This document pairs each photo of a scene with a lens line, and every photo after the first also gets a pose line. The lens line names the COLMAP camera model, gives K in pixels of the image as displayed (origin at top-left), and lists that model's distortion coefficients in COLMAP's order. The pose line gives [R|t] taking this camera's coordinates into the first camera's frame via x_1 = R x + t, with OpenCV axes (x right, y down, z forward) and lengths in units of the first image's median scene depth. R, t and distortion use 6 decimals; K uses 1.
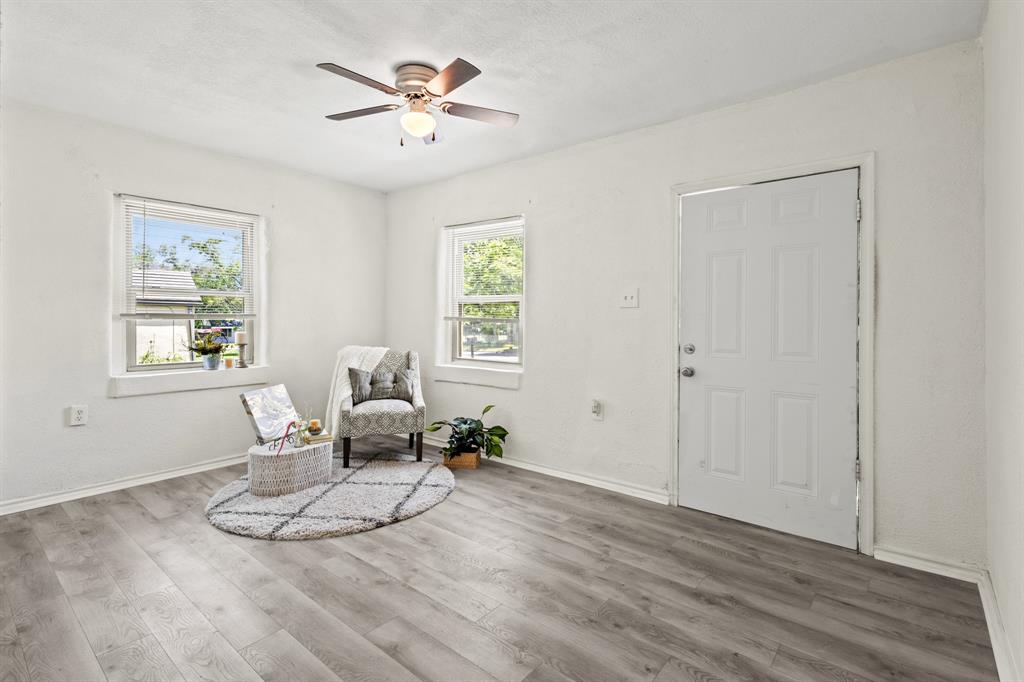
lens RADIAL K [[474.6, 0, 517.9], [0, 474.6, 323.6], [0, 0, 1]] dist [0.002847, 0.000350]
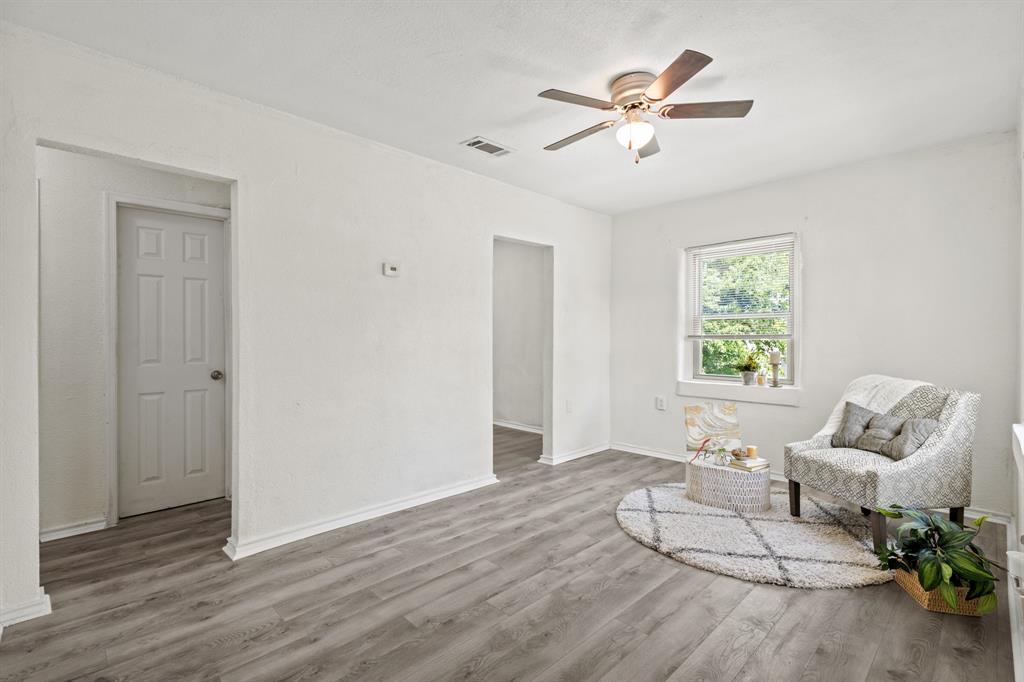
lens RADIAL K [[469.1, 0, 514.0], [0, 469.1, 345.3], [0, 0, 1]] dist [-0.000126, -0.000231]
pose [[-0.108285, 0.012989, -0.994035, 0.625693], [-0.007354, 0.999877, 0.013866, -0.008100], [0.994093, 0.008811, -0.108176, 0.719476]]
